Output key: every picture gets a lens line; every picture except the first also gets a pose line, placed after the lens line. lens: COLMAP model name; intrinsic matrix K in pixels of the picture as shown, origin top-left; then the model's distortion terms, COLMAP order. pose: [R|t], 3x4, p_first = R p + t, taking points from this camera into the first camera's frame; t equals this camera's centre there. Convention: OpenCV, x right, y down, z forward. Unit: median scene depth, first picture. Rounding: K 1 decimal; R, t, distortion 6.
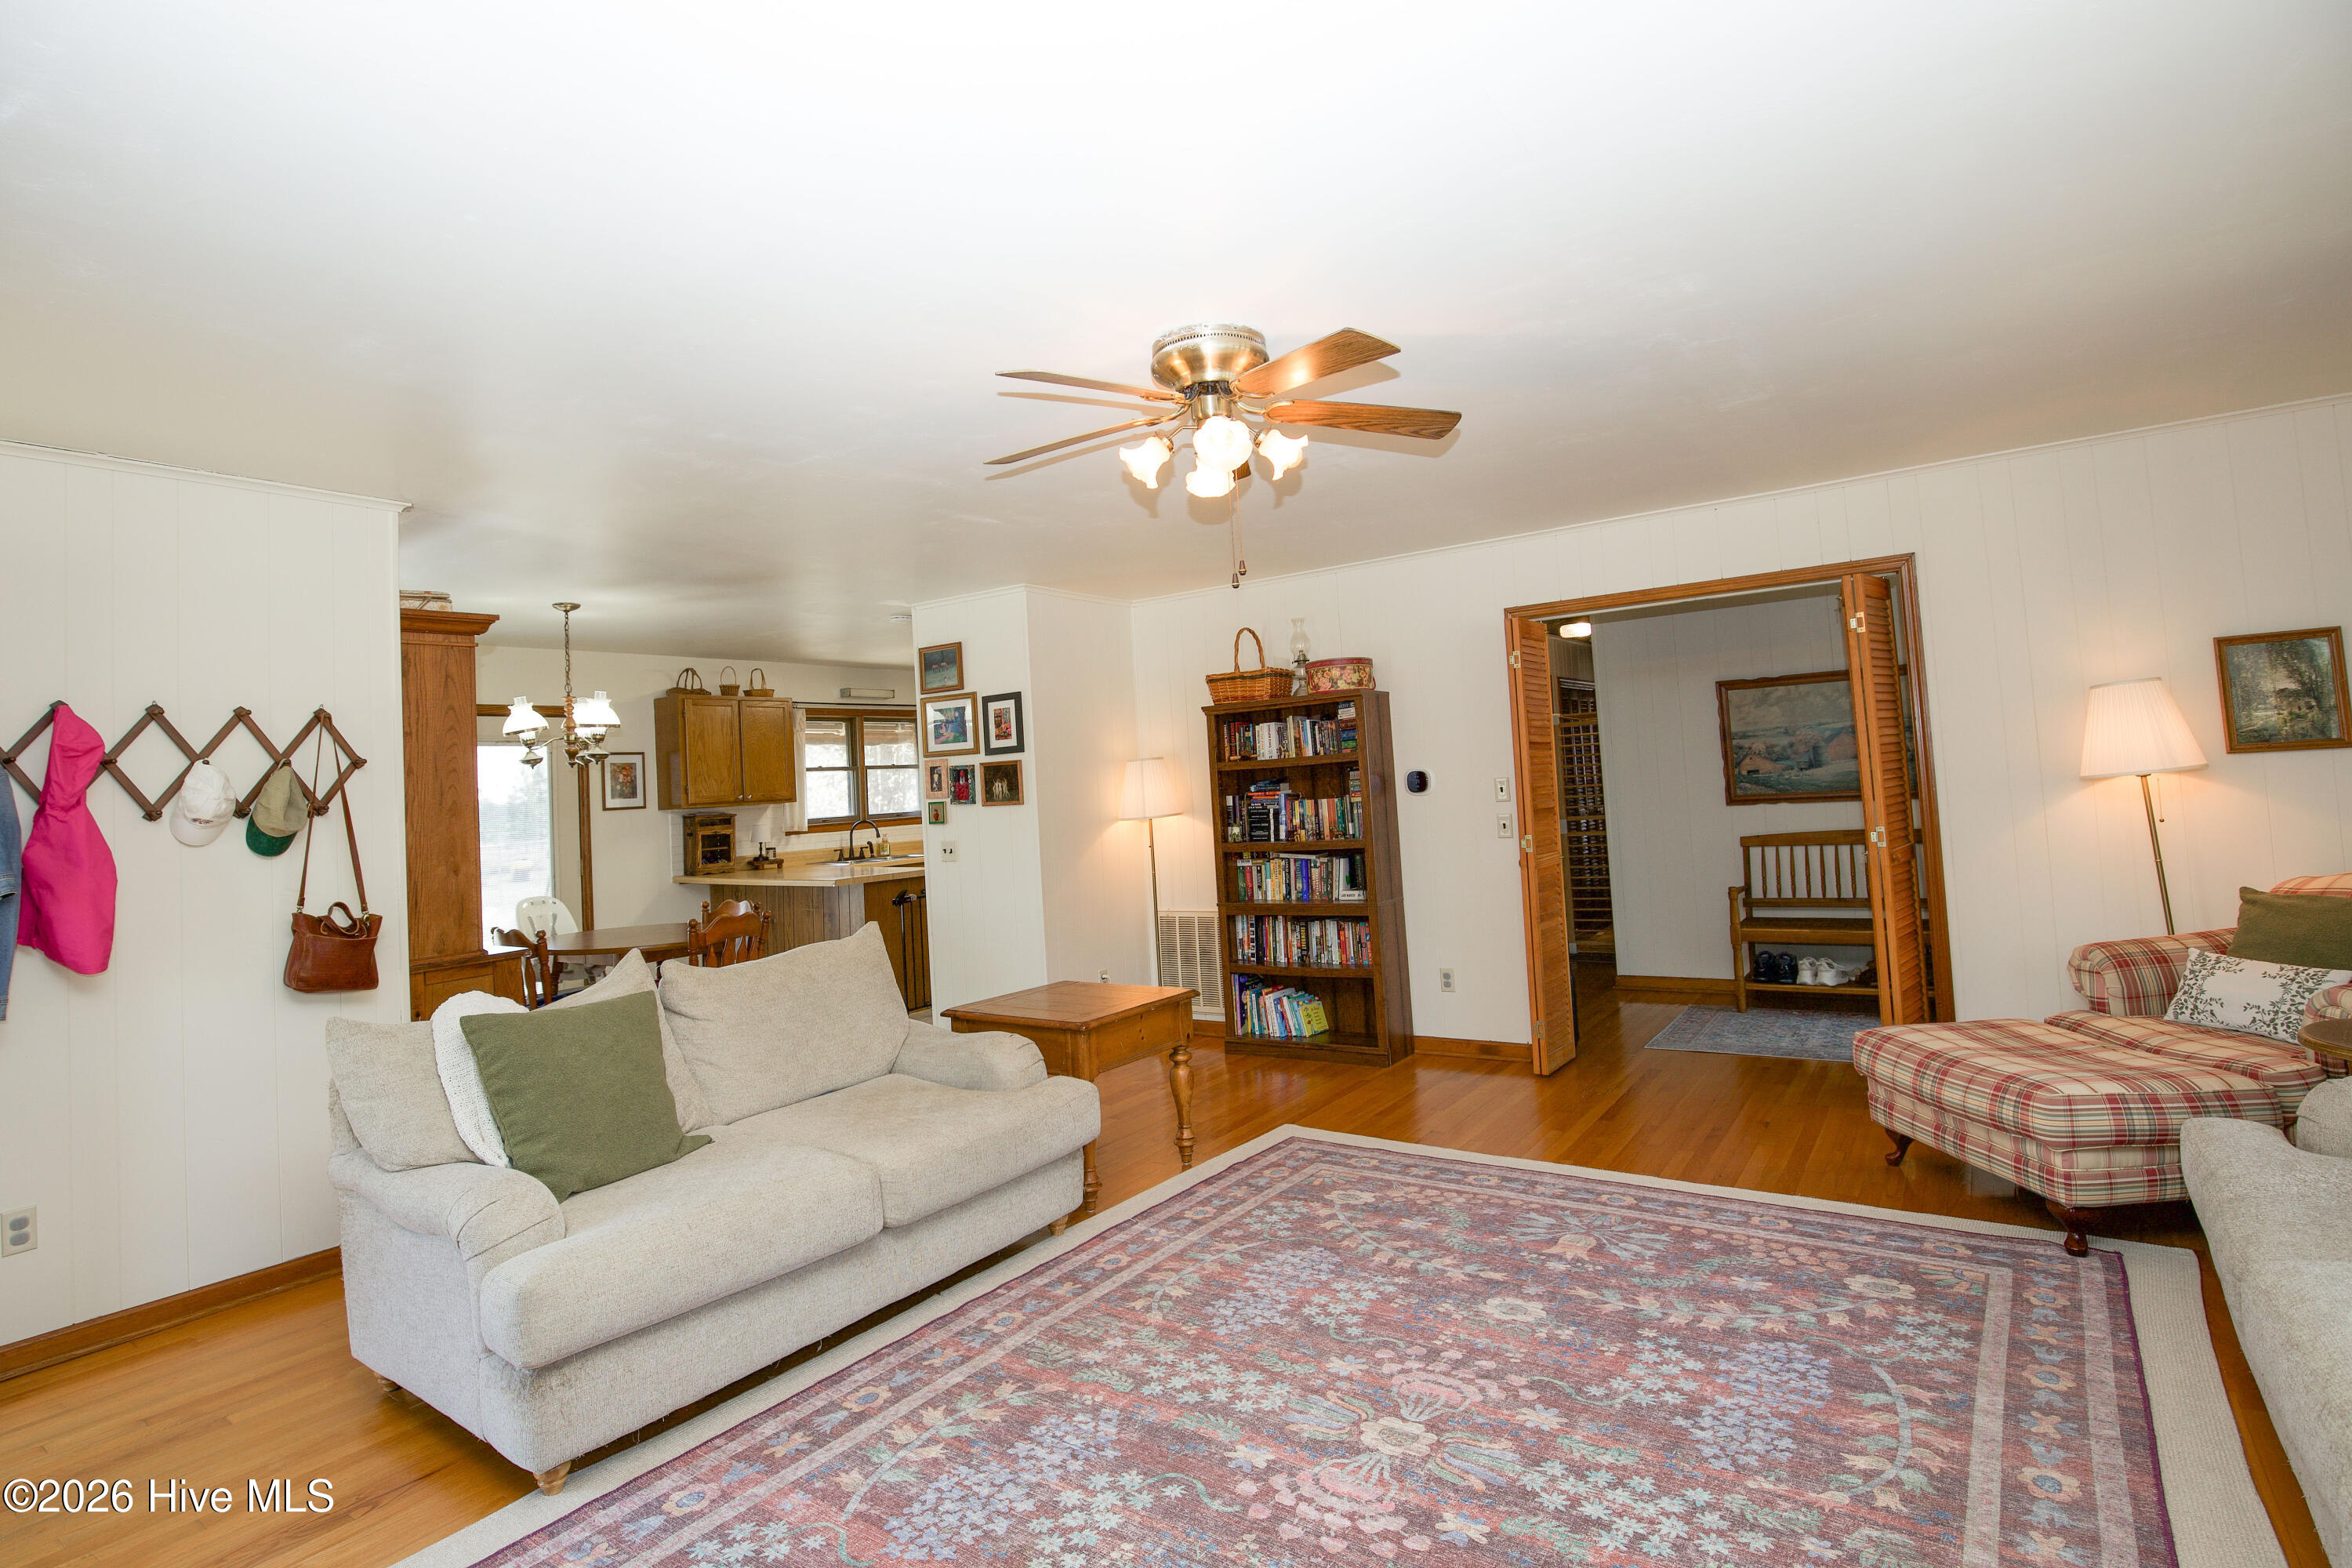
lens RADIAL K [[1172.6, 0, 1141.9], [0, 1172.6, 717.4], [0, 0, 1]] dist [-0.026756, 0.001254]
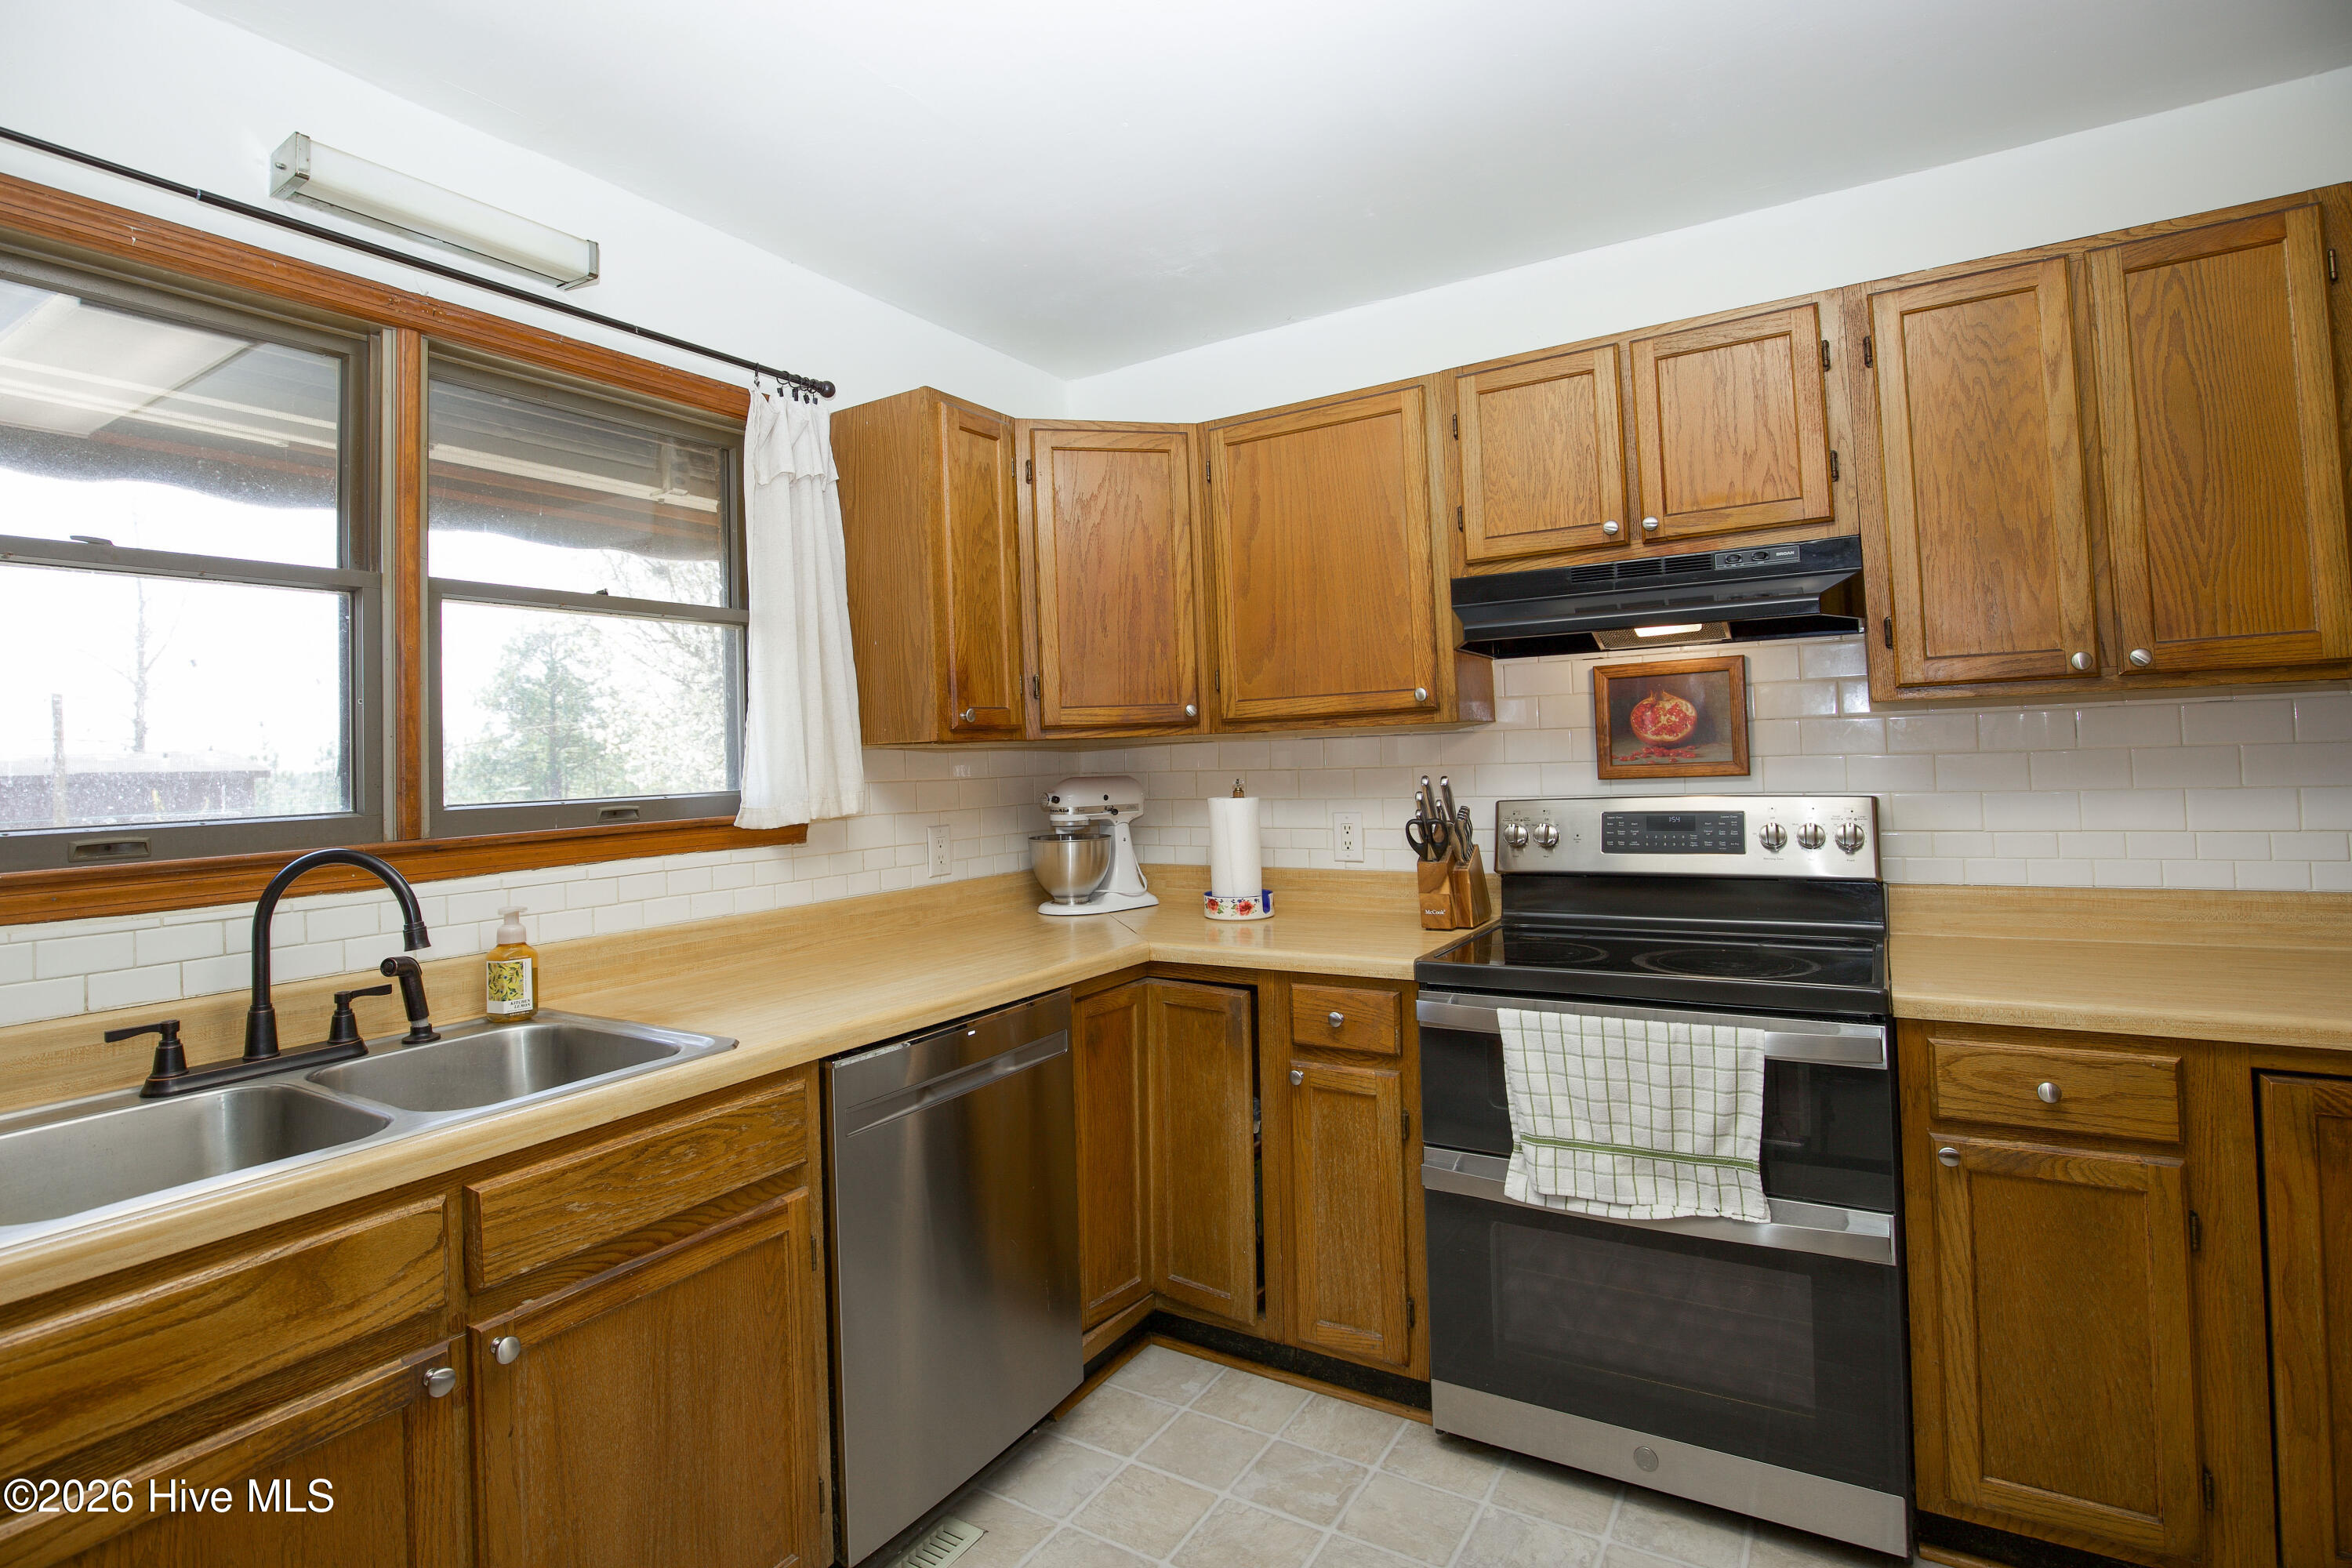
lens RADIAL K [[1148.7, 0, 1157.3], [0, 1148.7, 707.4], [0, 0, 1]] dist [-0.034941, 0.006906]
pose [[0.997218, 0.020700, 0.071604, -0.370690], [-0.021701, 0.999677, 0.013235, 0.179995], [-0.071306, -0.014752, 0.997345, 2.386140]]
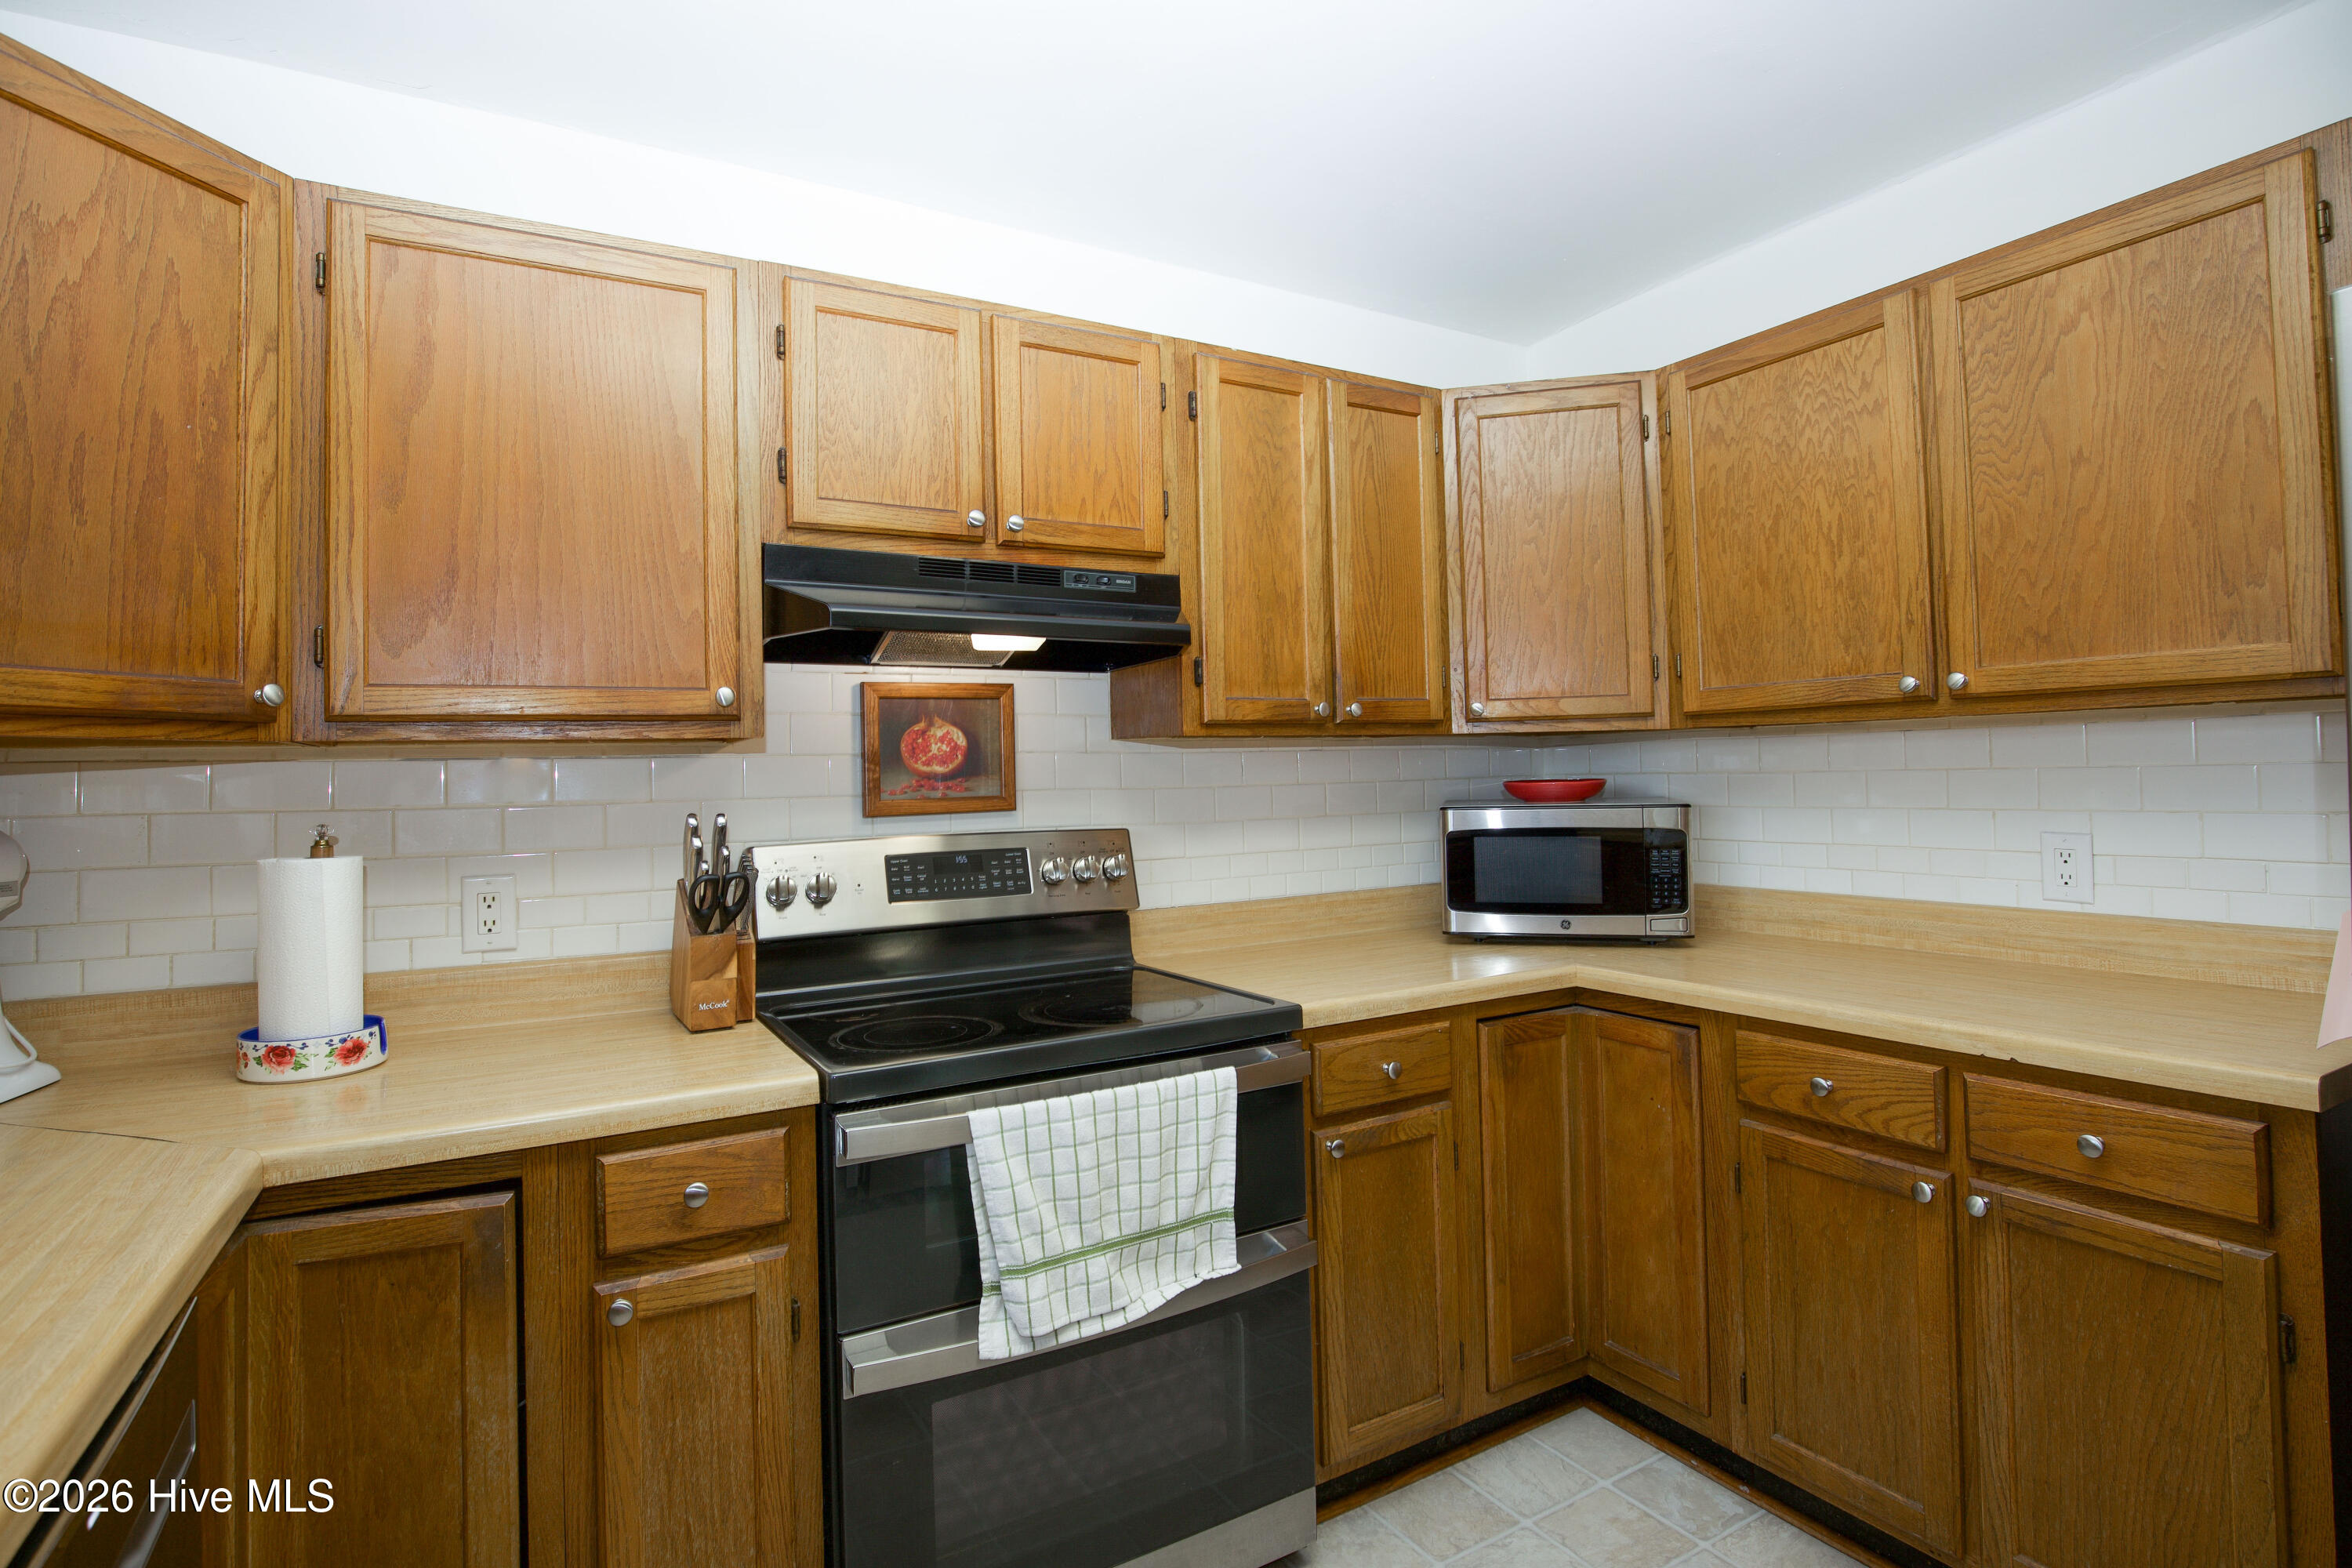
lens RADIAL K [[1138.2, 0, 1149.9], [0, 1138.2, 738.9], [0, 0, 1]] dist [-0.031504, 0.000172]
pose [[0.409334, 0.073855, 0.909391, -0.544420], [-0.051296, 0.997005, -0.057881, 0.218844], [-0.910942, -0.022955, 0.411896, 2.740292]]
